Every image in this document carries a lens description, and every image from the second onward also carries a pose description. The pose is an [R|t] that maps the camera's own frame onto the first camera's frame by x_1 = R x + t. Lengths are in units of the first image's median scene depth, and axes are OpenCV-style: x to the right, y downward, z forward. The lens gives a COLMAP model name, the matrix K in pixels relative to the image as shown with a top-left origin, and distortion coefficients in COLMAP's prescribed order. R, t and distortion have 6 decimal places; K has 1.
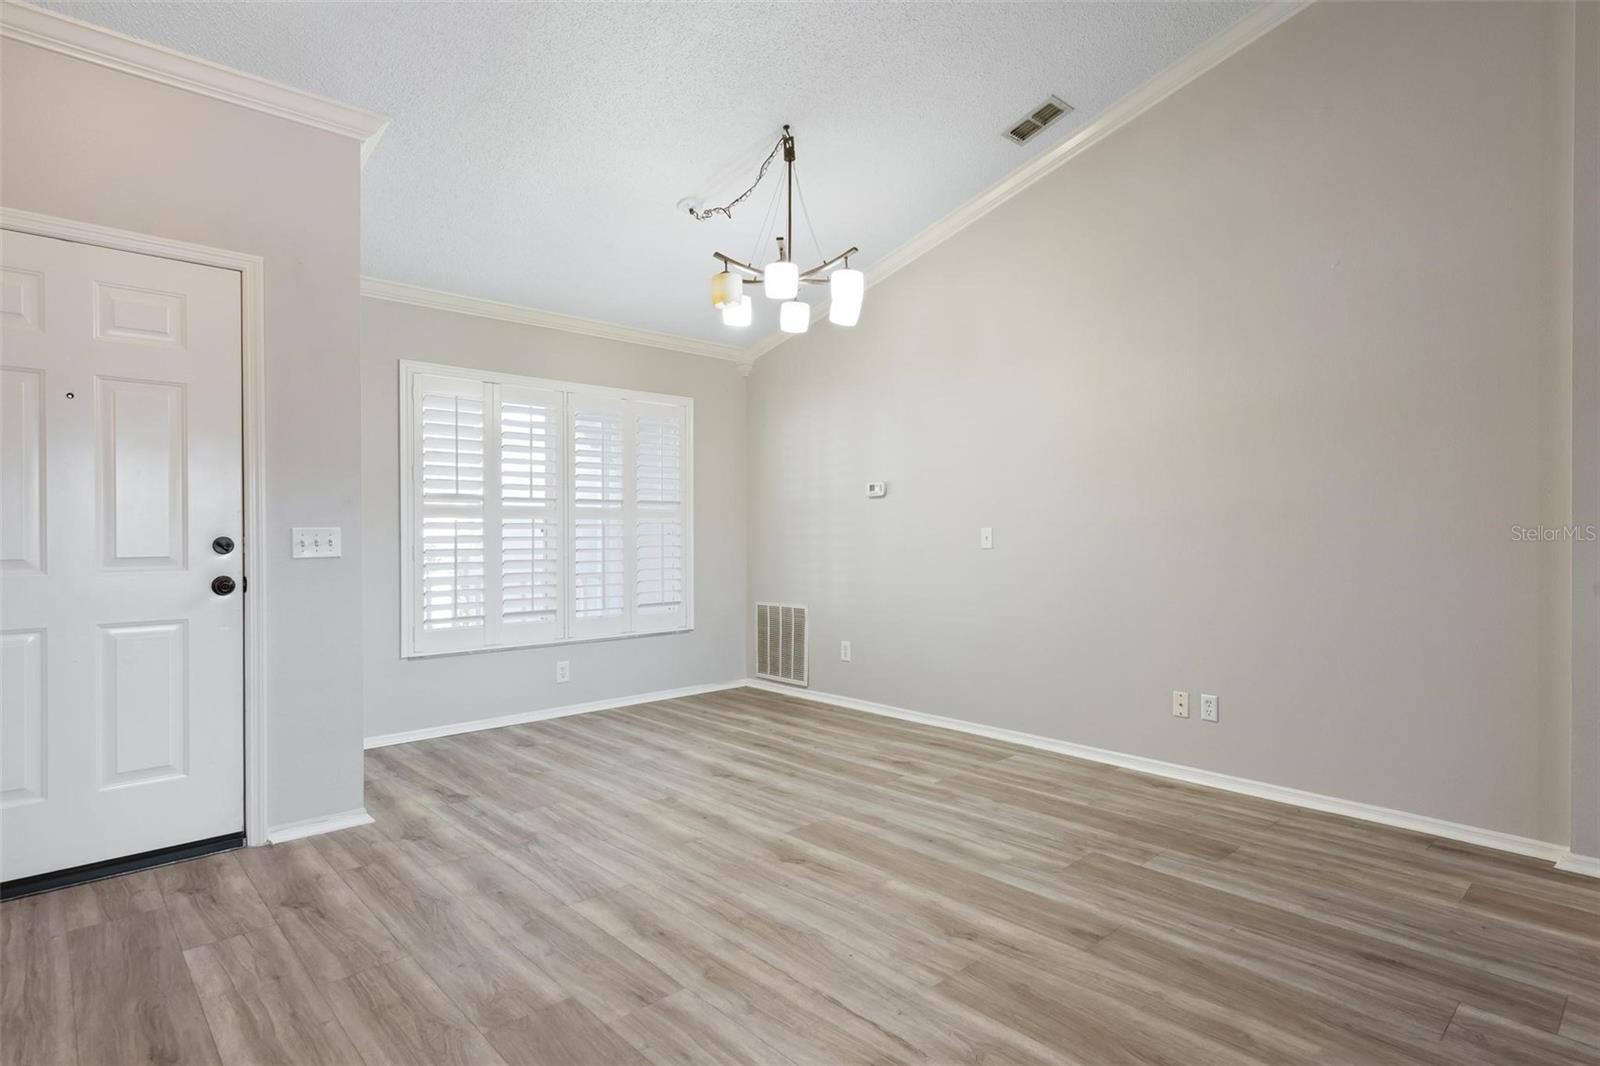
lens RADIAL K [[818.1, 0, 800.8], [0, 818.1, 538.0], [0, 0, 1]] dist [0.007898, 0.001446]
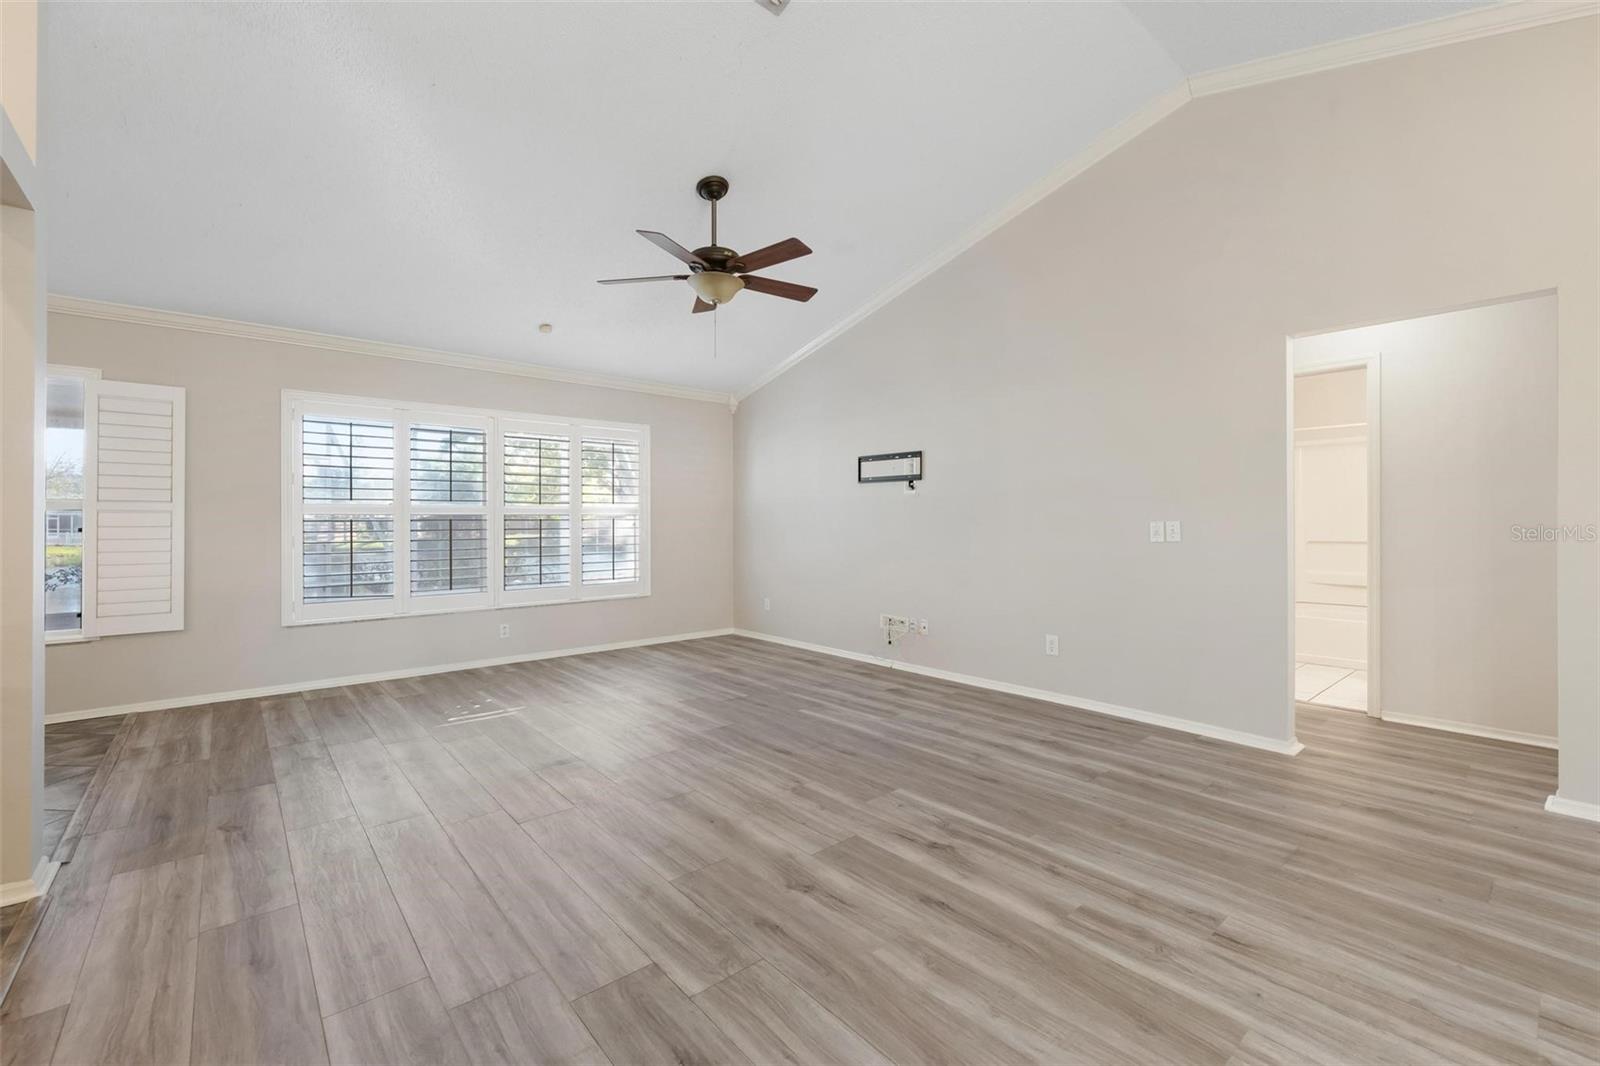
lens RADIAL K [[667.2, 0, 799.1], [0, 667.2, 511.1], [0, 0, 1]] dist [-0.001380, -0.000896]
pose [[-0.999079, 0.004074, 0.042712, 0.386153], [0.003595, 0.999930, -0.011305, -0.006159], [-0.042755, -0.011141, -0.999023, 1.100202]]
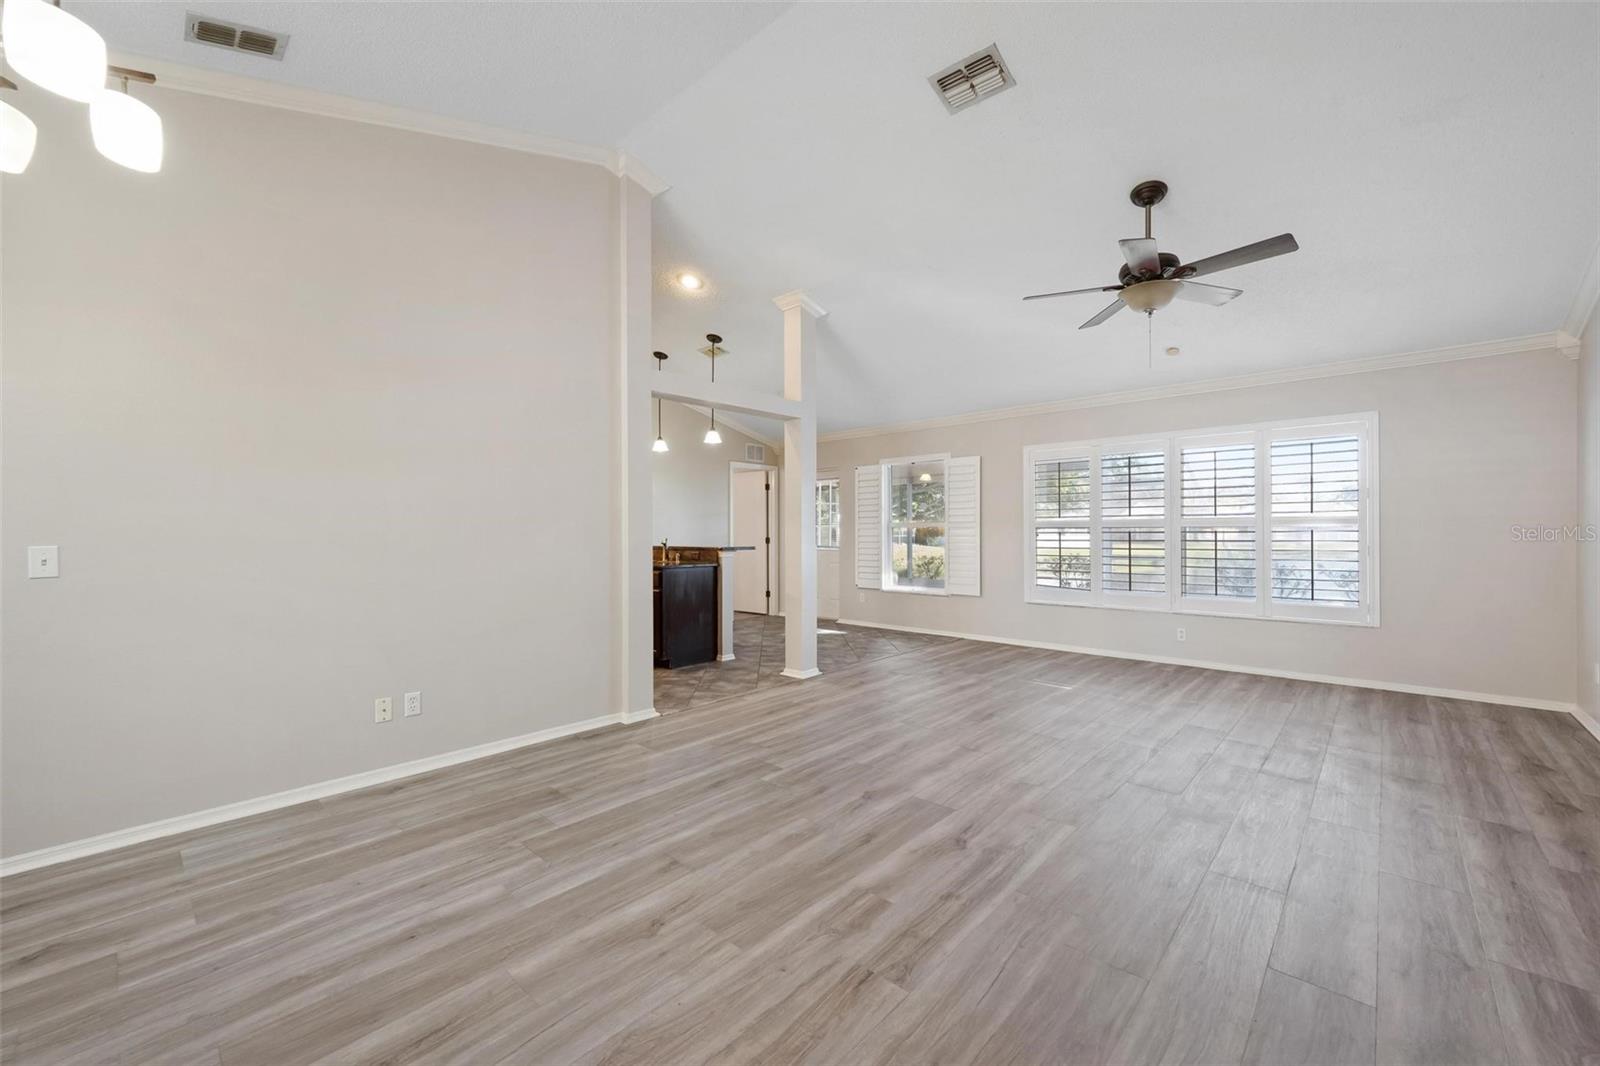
lens RADIAL K [[637.0, 0, 802.1], [0, 637.0, 535.1], [0, 0, 1]] dist [0.001086, -0.000106]
pose [[-0.074339, -0.005609, 0.997217, -0.459520], [0.013165, 0.999892, 0.006606, -0.023293], [-0.997146, 0.013620, -0.074257, 0.613079]]
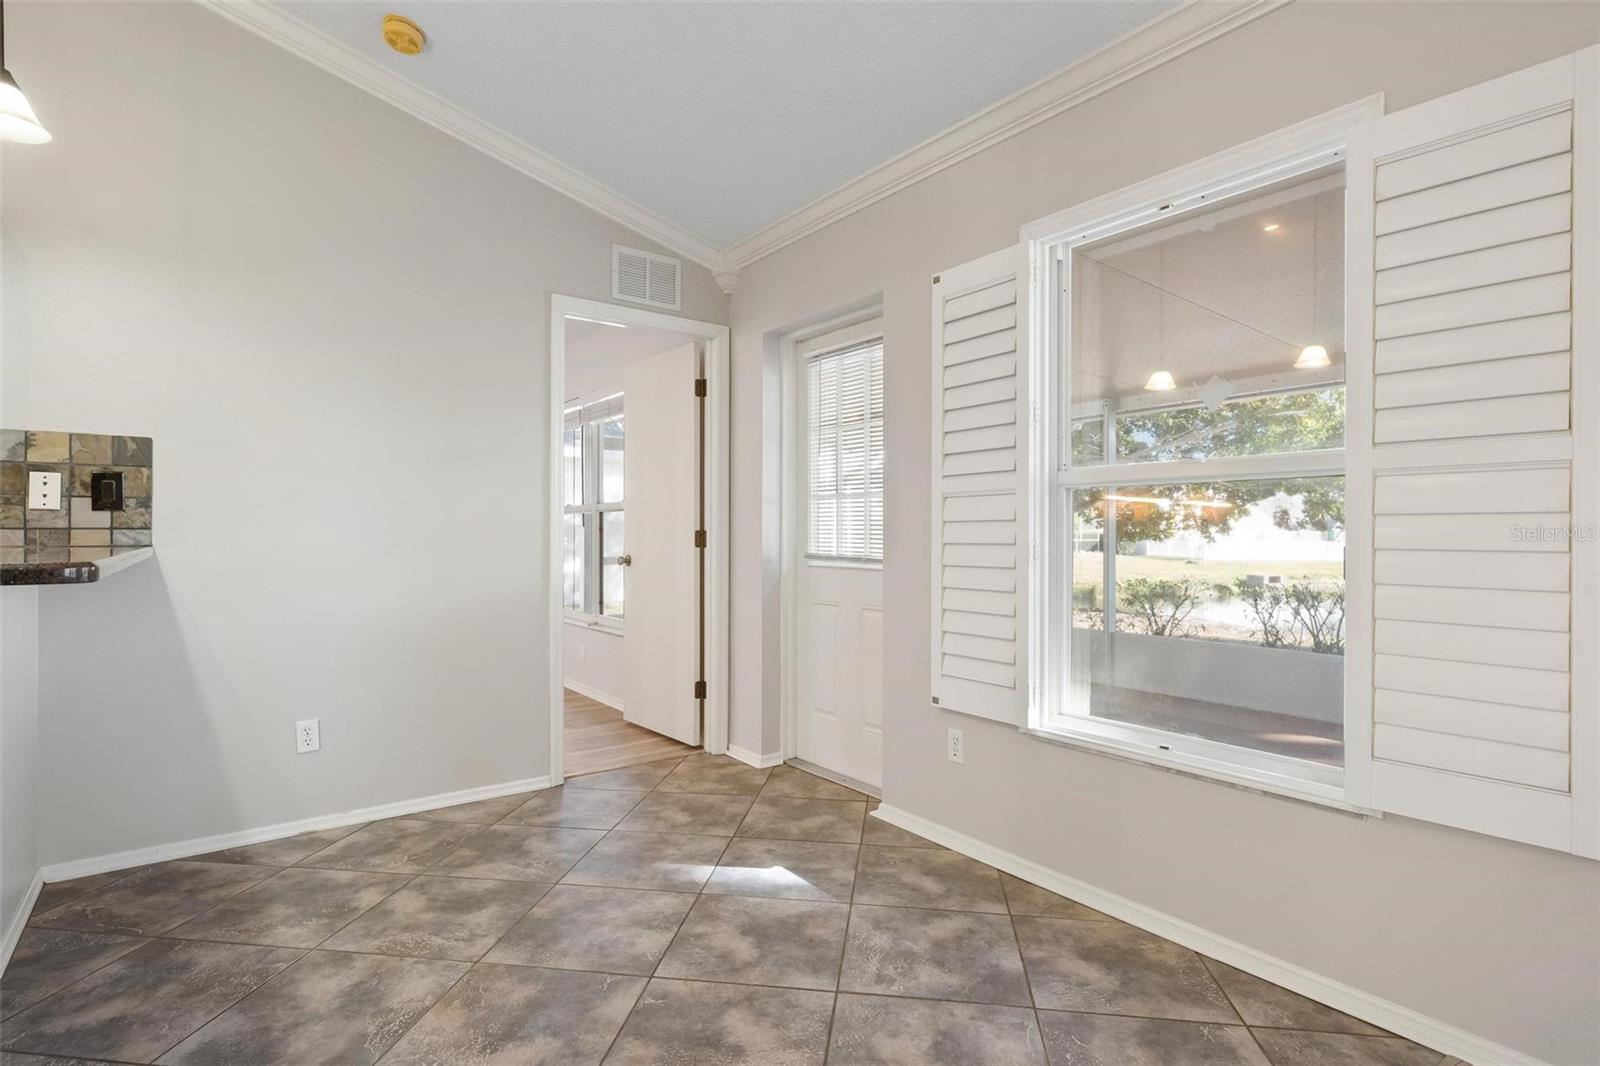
lens RADIAL K [[818.1, 0, 809.4], [0, 818.1, 526.4], [0, 0, 1]] dist [0.007898, 0.001446]
pose [[0.089935, 0.005000, 0.995935, 1.102239], [0.004140, 0.999977, -0.005394, 0.005133], [-0.995939, 0.004609, 0.089912, 0.274339]]
